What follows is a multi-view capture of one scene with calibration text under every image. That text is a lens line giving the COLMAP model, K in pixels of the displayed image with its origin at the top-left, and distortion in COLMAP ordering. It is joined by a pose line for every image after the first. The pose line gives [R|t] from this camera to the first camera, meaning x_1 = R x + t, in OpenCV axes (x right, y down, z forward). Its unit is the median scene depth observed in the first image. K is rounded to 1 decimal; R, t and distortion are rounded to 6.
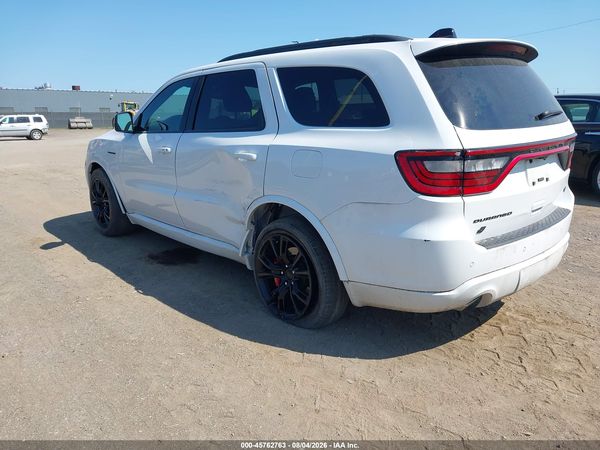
lens RADIAL K [[484.5, 0, 298.4], [0, 484.5, 226.7], [0, 0, 1]] dist [0.028543, -0.002356]
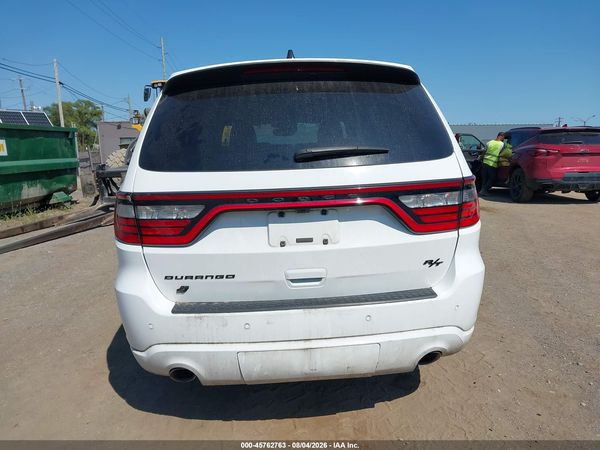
lens RADIAL K [[484.5, 0, 298.4], [0, 484.5, 226.7], [0, 0, 1]] dist [0.028543, -0.002356]
pose [[0.762656, 0.102002, -0.638711, 0.852352], [-0.132651, 0.991163, -0.000104, -0.103016], [0.633056, 0.084805, 0.769447, 0.386046]]
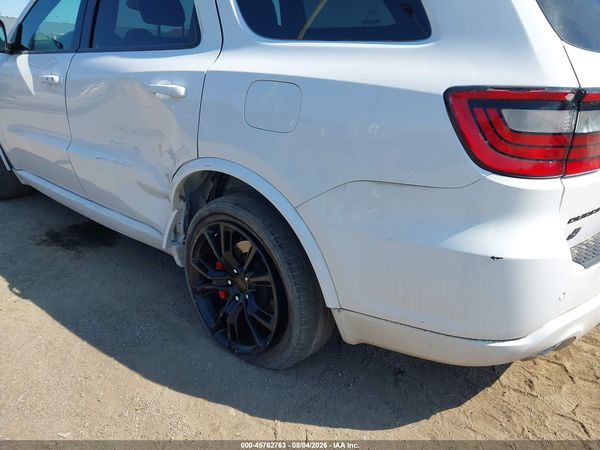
lens RADIAL K [[487.7, 0, 323.1], [0, 487.7, 225.0], [0, 0, 1]] dist [0.000563, -0.002043]
pose [[0.988816, 0.009705, 0.148827, -0.007232], [-0.023744, 0.995397, 0.092849, -0.041831], [-0.147241, -0.095344, 0.984495, 0.381641]]
